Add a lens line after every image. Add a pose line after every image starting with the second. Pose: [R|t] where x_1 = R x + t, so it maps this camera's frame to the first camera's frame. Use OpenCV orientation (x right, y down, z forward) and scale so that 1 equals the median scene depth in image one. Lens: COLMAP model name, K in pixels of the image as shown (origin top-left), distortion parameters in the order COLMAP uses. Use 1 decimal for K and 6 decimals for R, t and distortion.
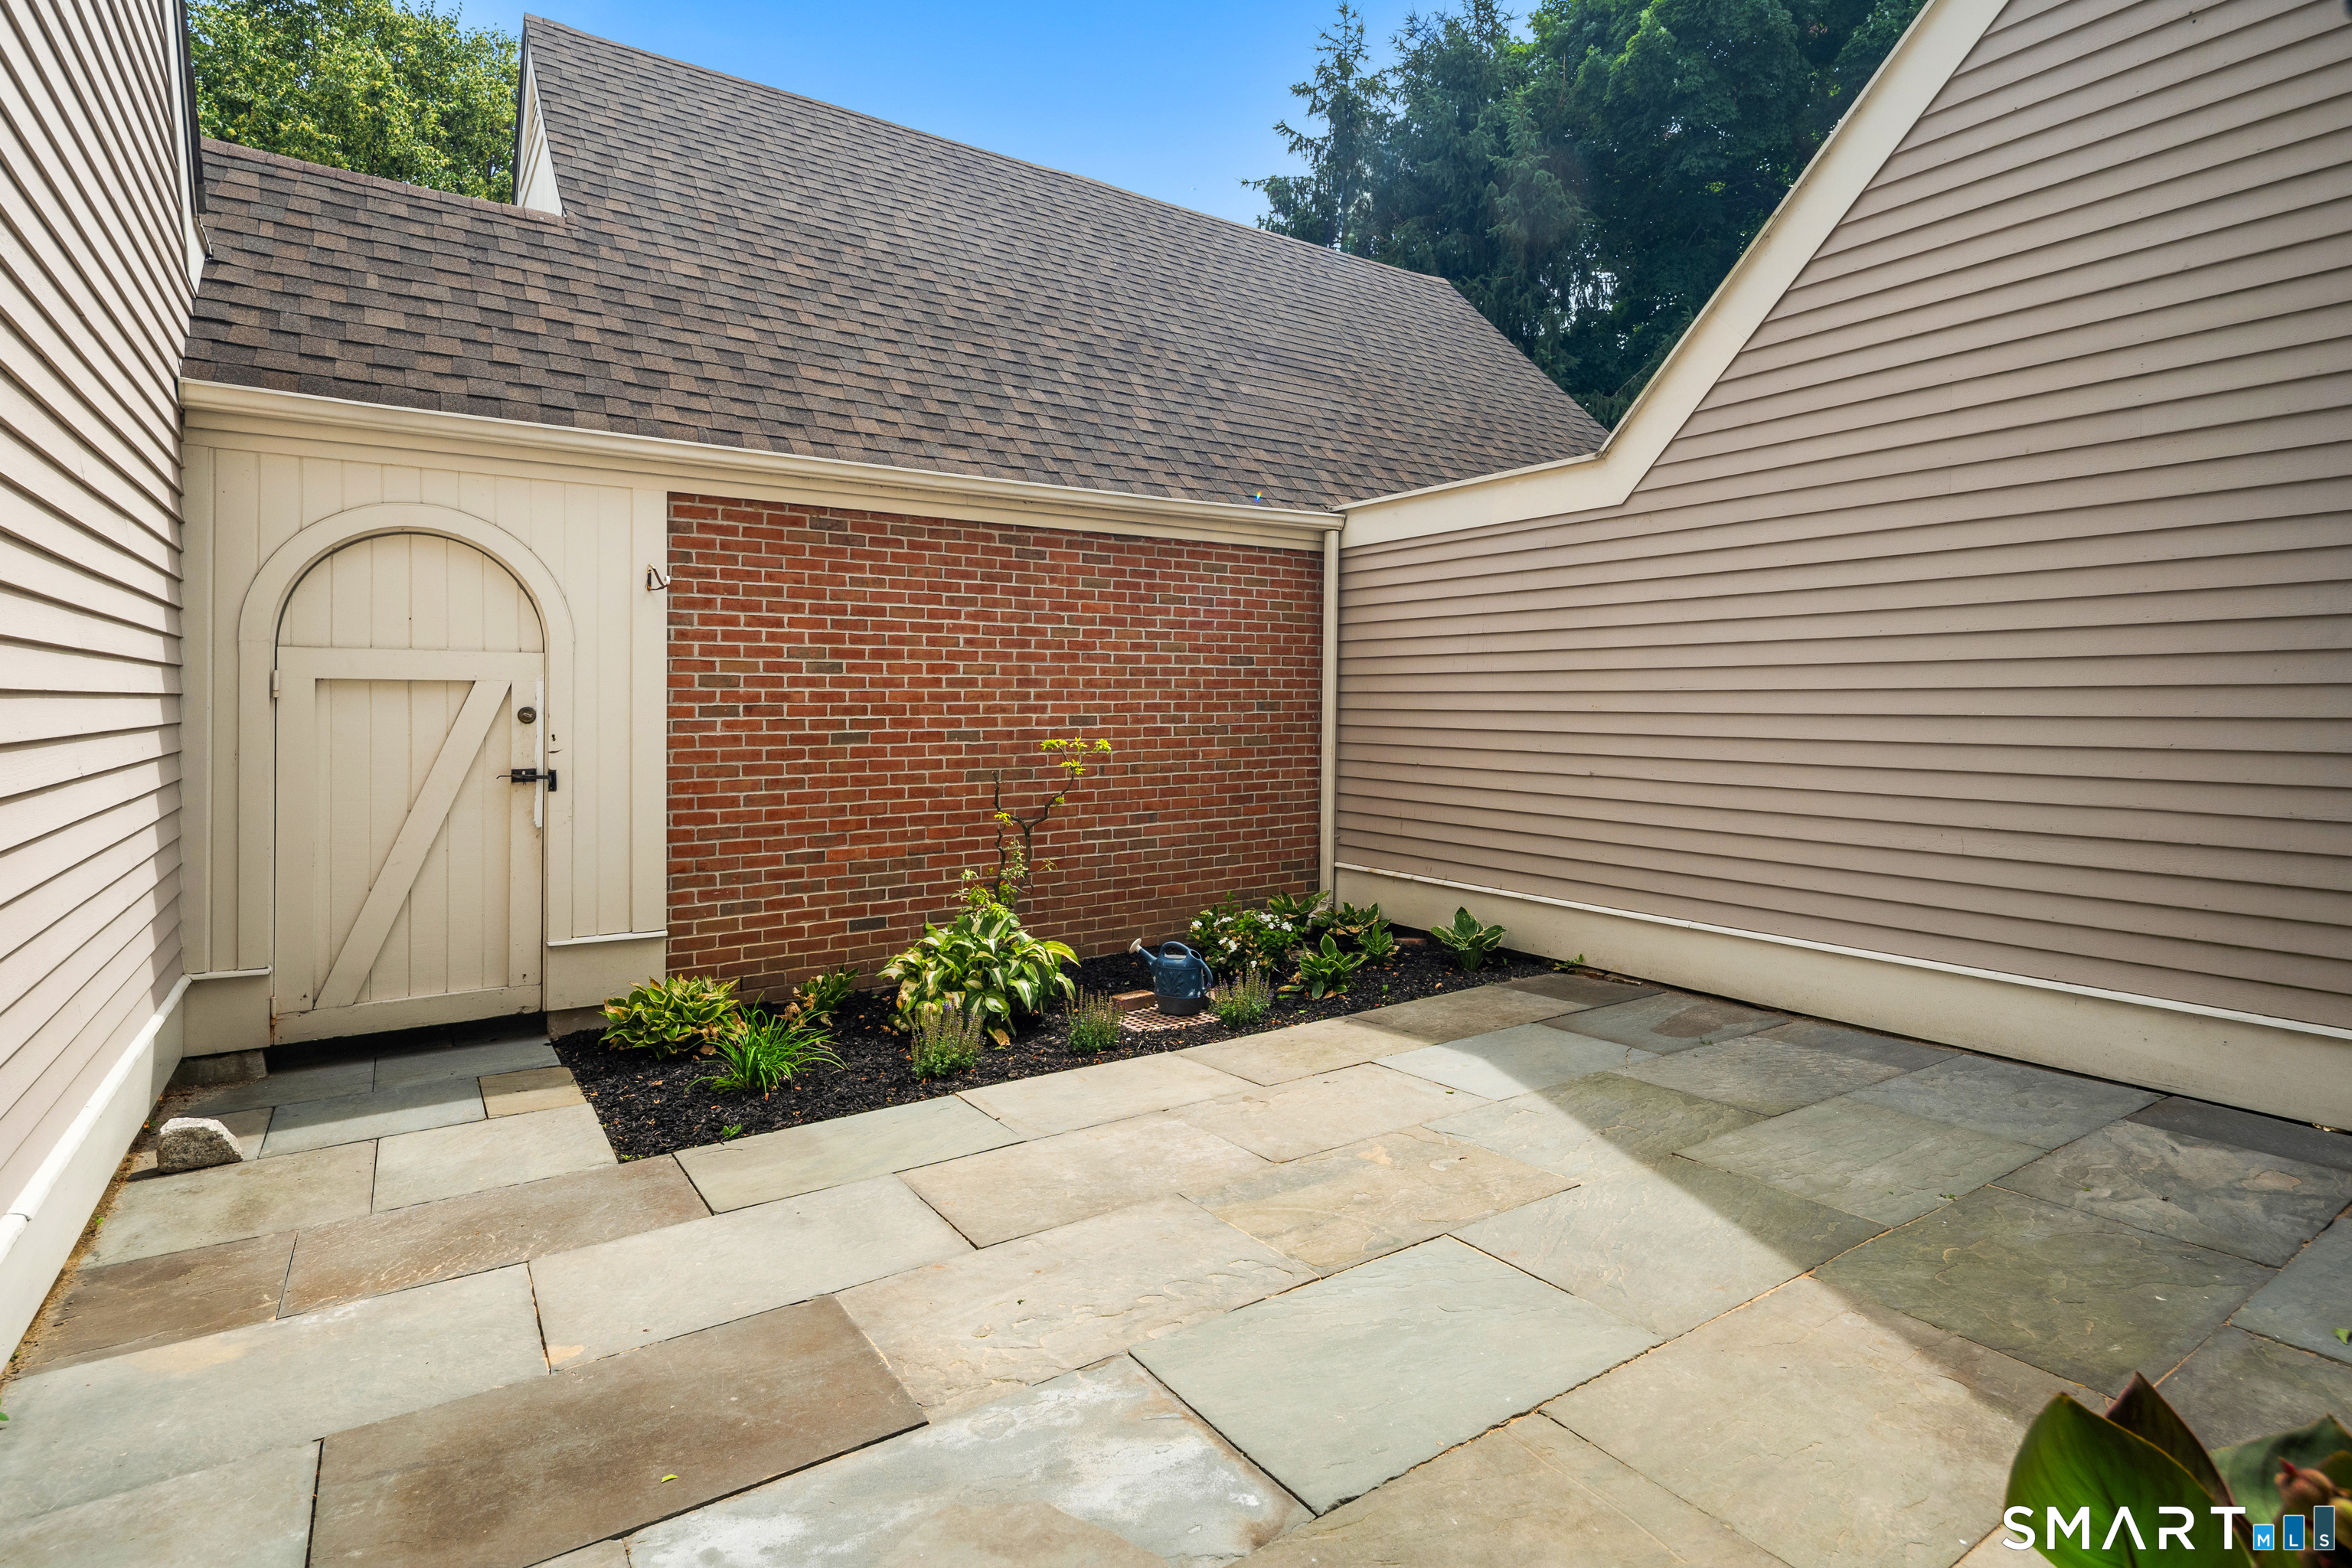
lens RADIAL K [[1188.8, 0, 1176.2], [0, 1188.8, 694.4], [0, 0, 1]] dist [-0.000517, -0.003267]
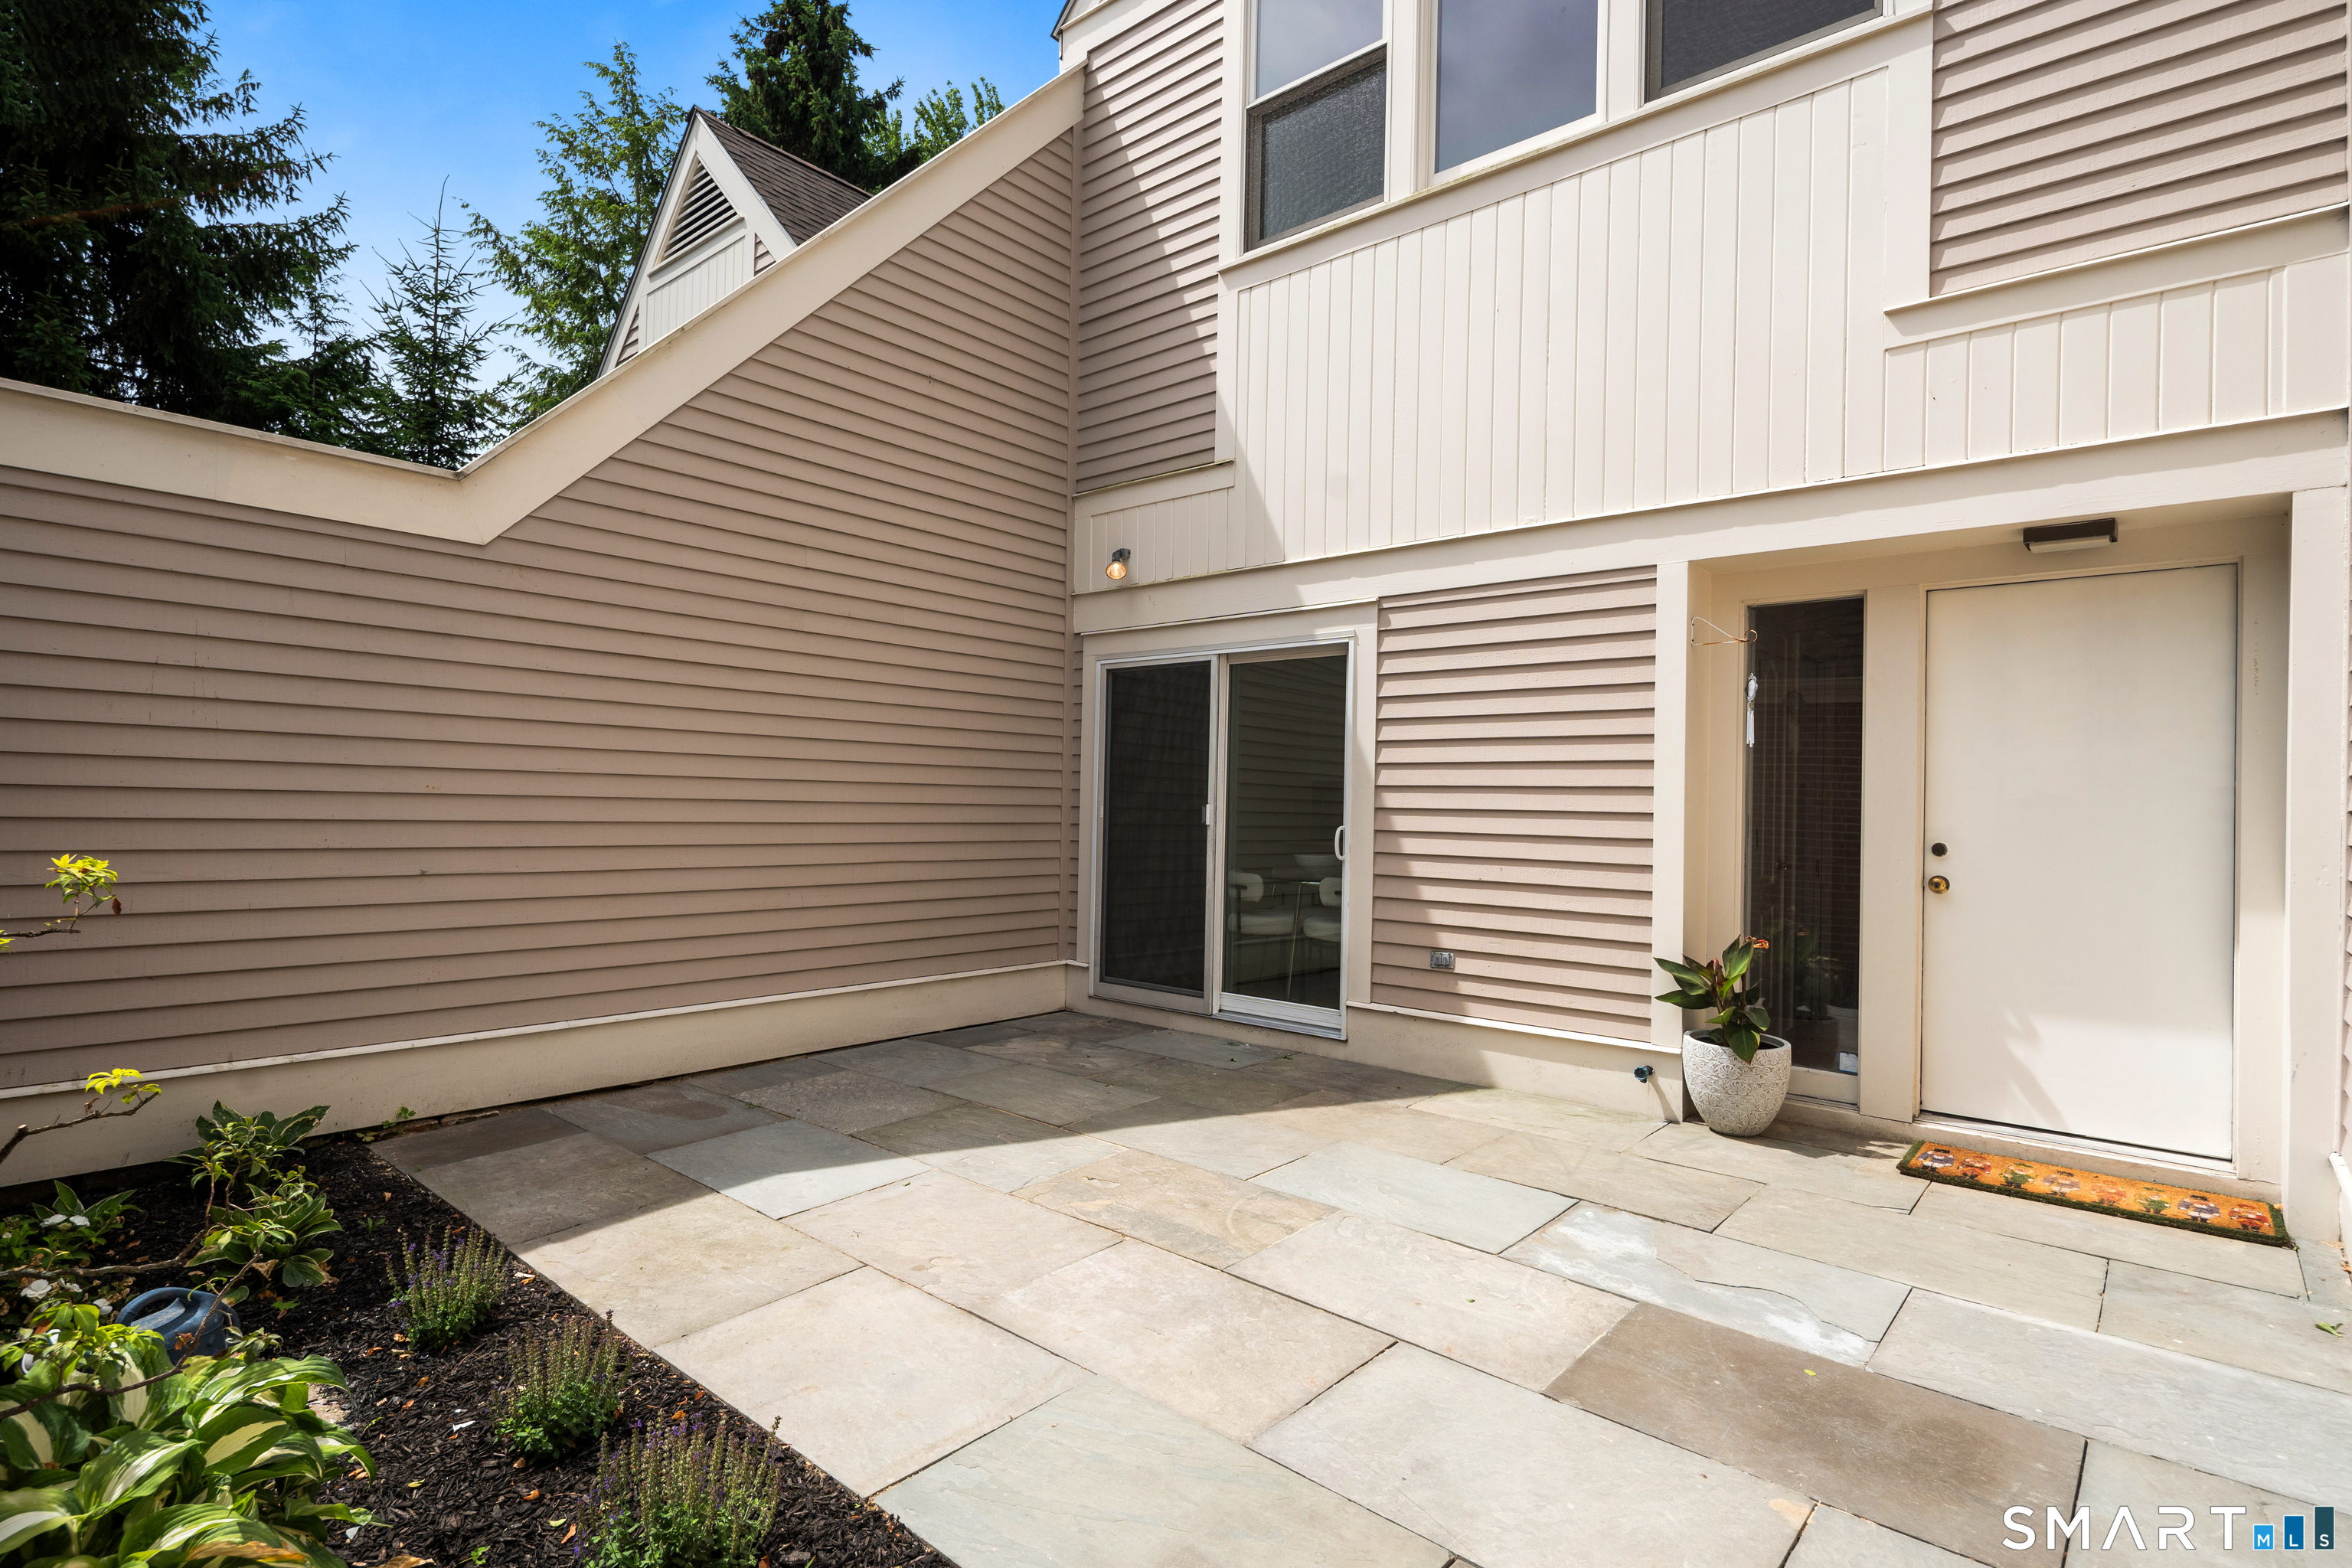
lens RADIAL K [[1188.8, 0, 1174.0], [0, 1188.8, 783.1], [0, 0, 1]] dist [-0.000517, -0.003267]
pose [[-0.274704, 0.011936, 0.961455, -0.985519], [-0.024832, 0.999501, -0.019504, 0.018683], [-0.961208, -0.029233, -0.274271, 1.336819]]
